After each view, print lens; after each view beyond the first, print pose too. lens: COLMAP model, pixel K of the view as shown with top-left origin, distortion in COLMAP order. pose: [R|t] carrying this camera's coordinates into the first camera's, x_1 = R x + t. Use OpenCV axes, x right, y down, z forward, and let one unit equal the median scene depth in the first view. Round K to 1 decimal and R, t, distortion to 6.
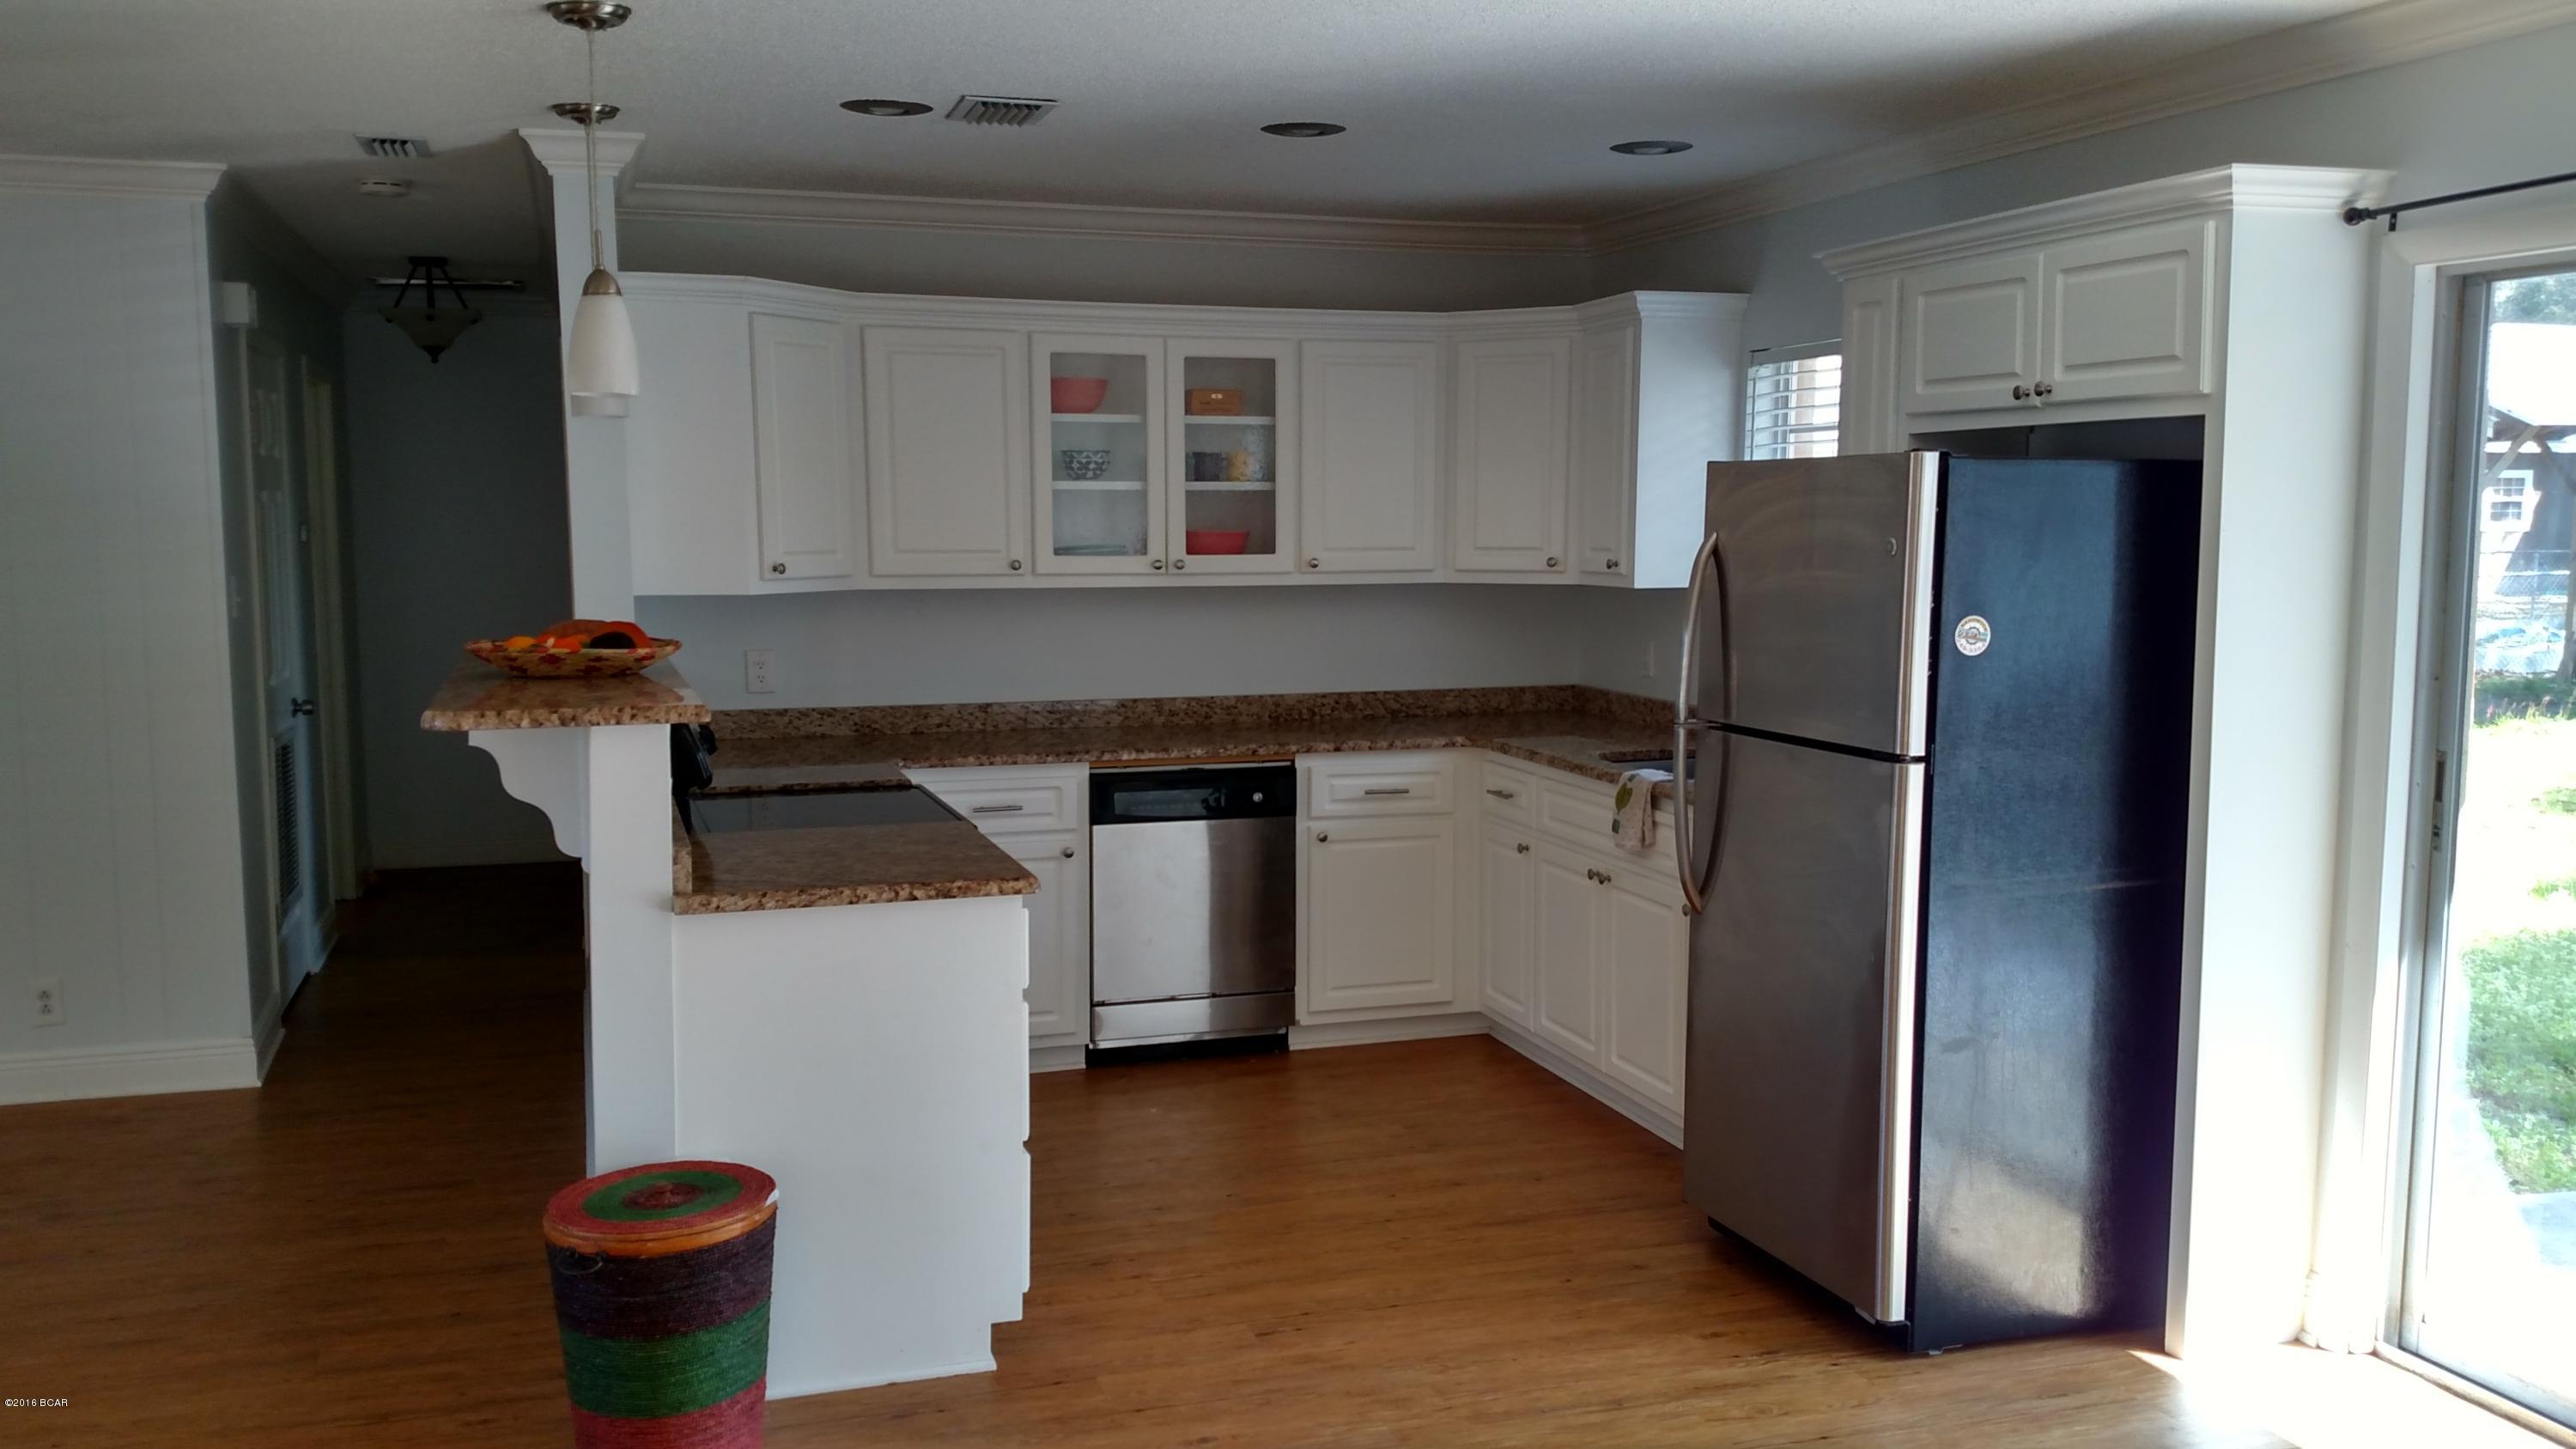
lens RADIAL K [[2078.8, 0, 1295.5], [0, 2078.8, 734.6], [0, 0, 1]] dist [0.233288, -0.365563]
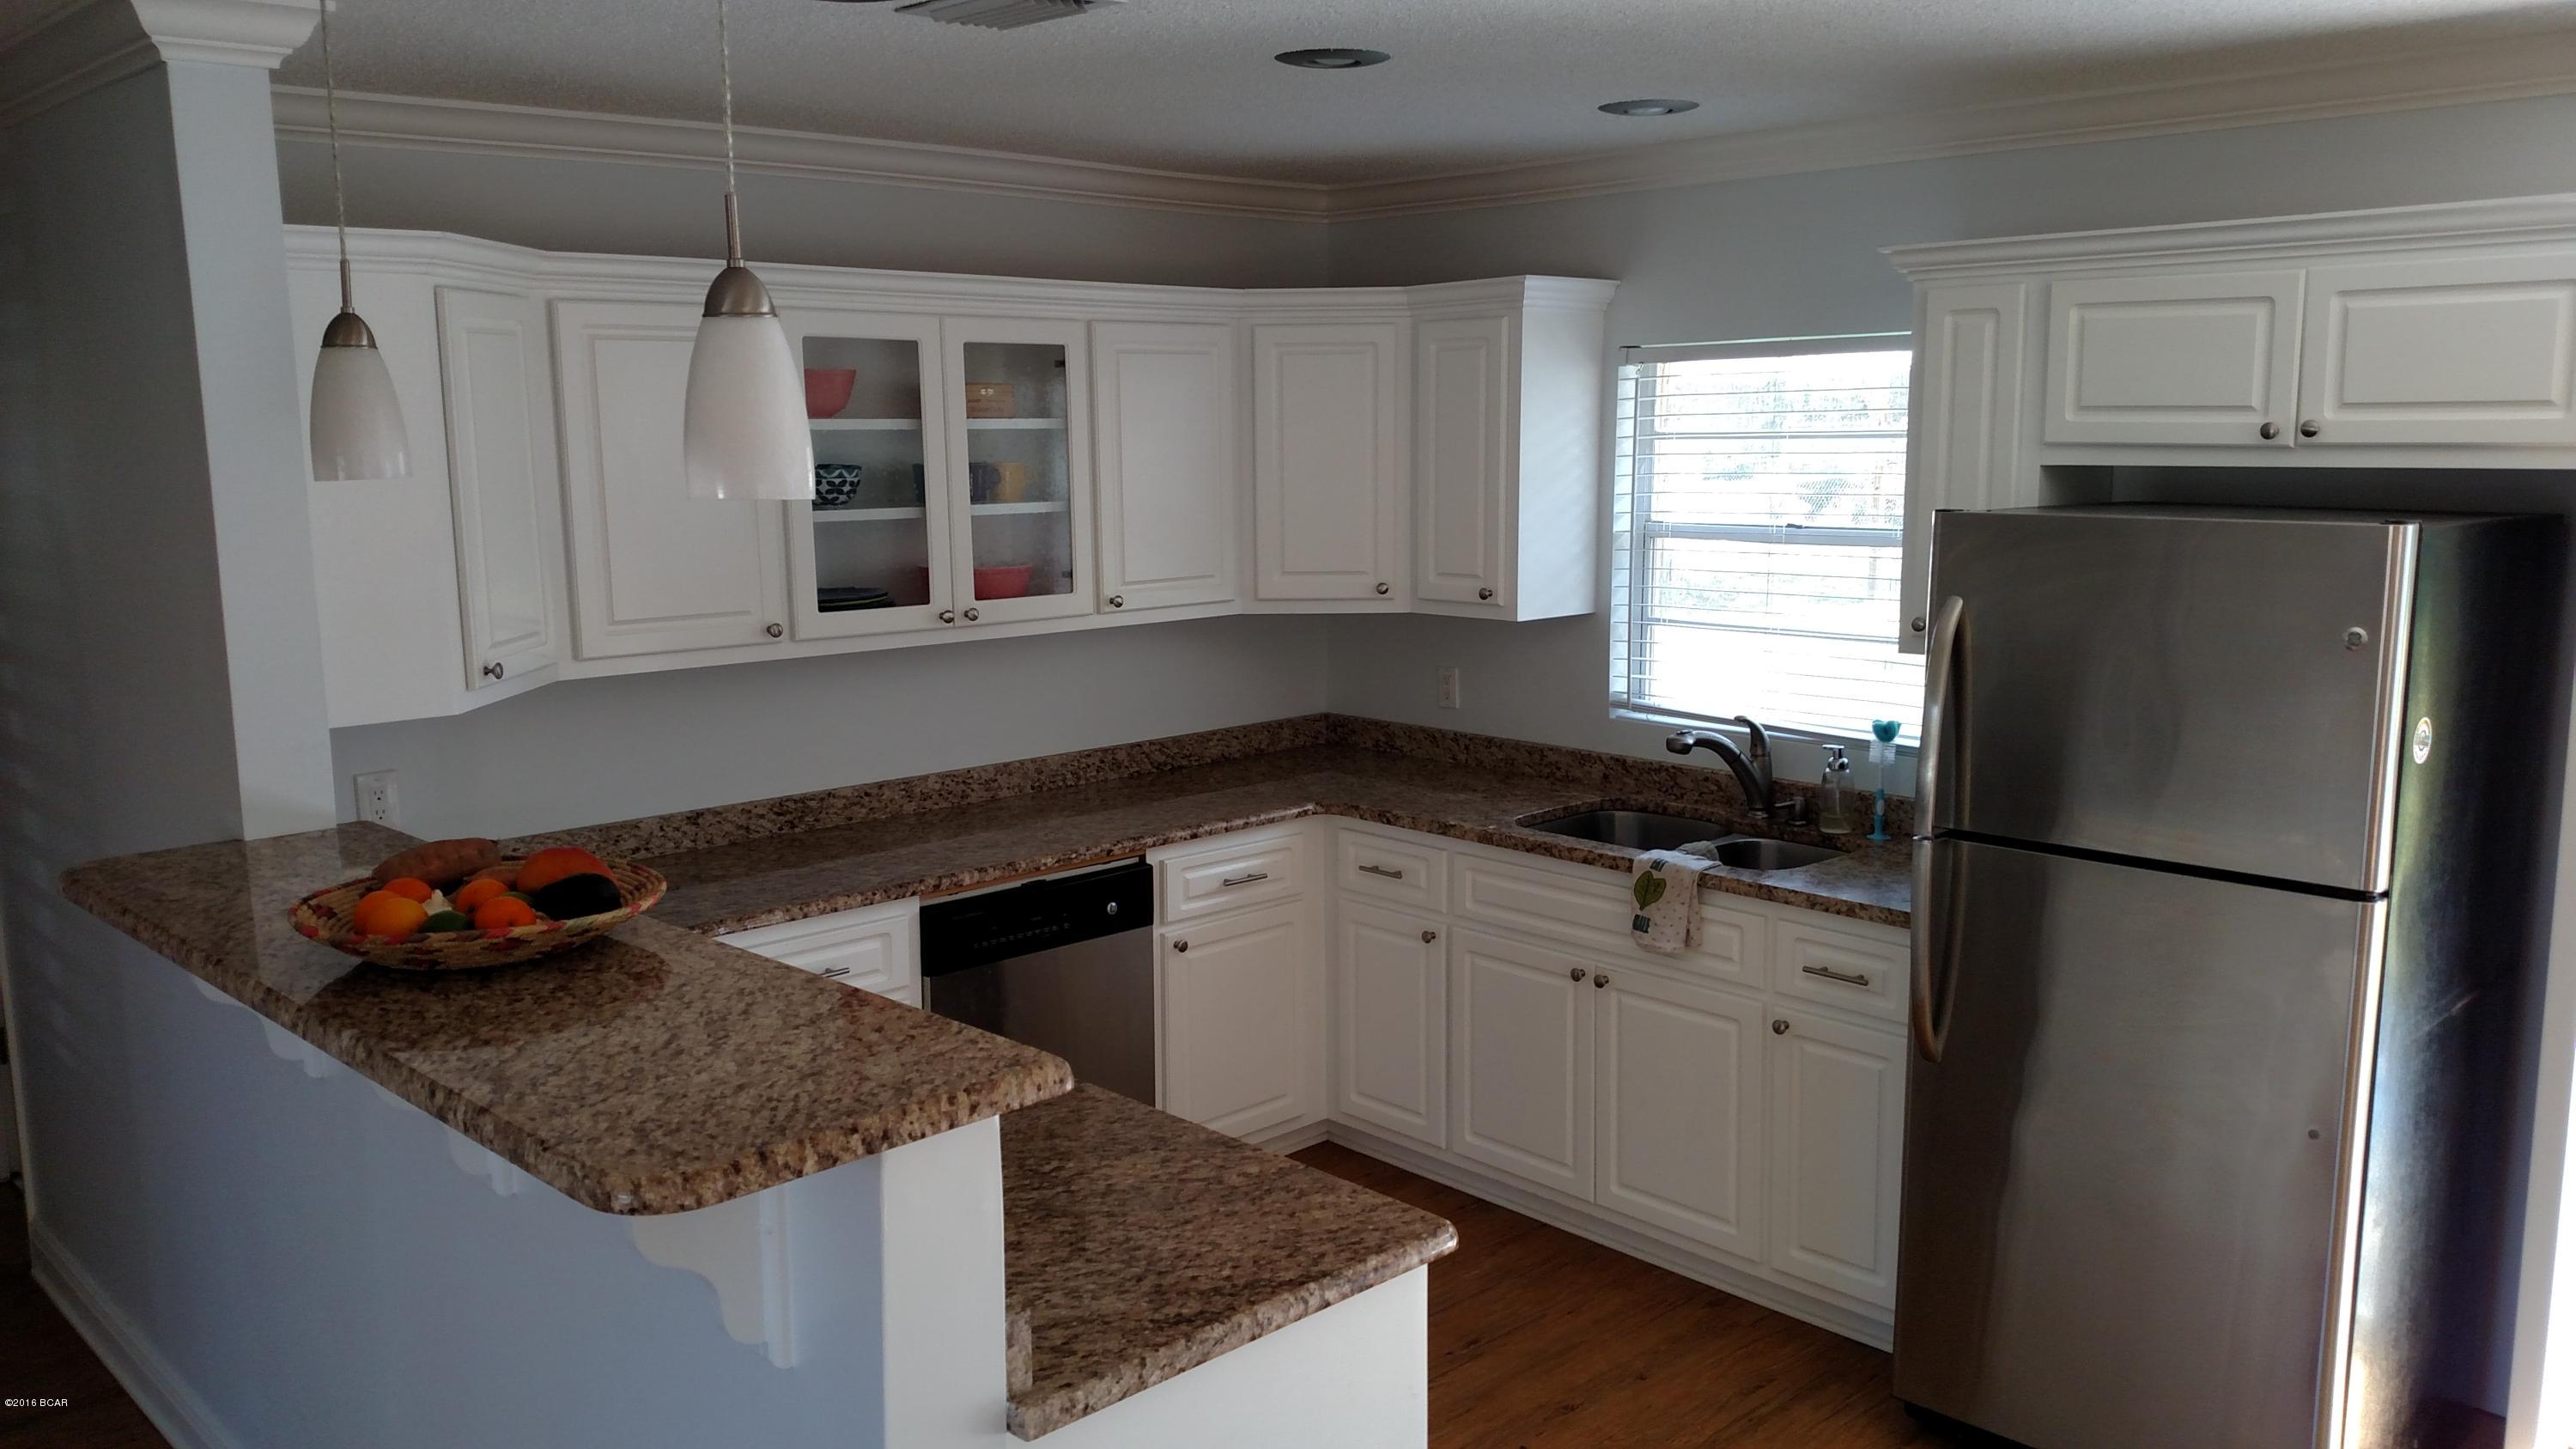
lens RADIAL K [[1947.4, 0, 1279.0], [0, 1947.4, 732.0], [0, 0, 1]] dist [0.205436, -0.306721]
pose [[0.904875, -0.075257, 0.418973, -0.266483], [0.054261, 0.996611, 0.061824, -0.078890], [-0.422206, -0.033209, 0.905892, 0.305066]]
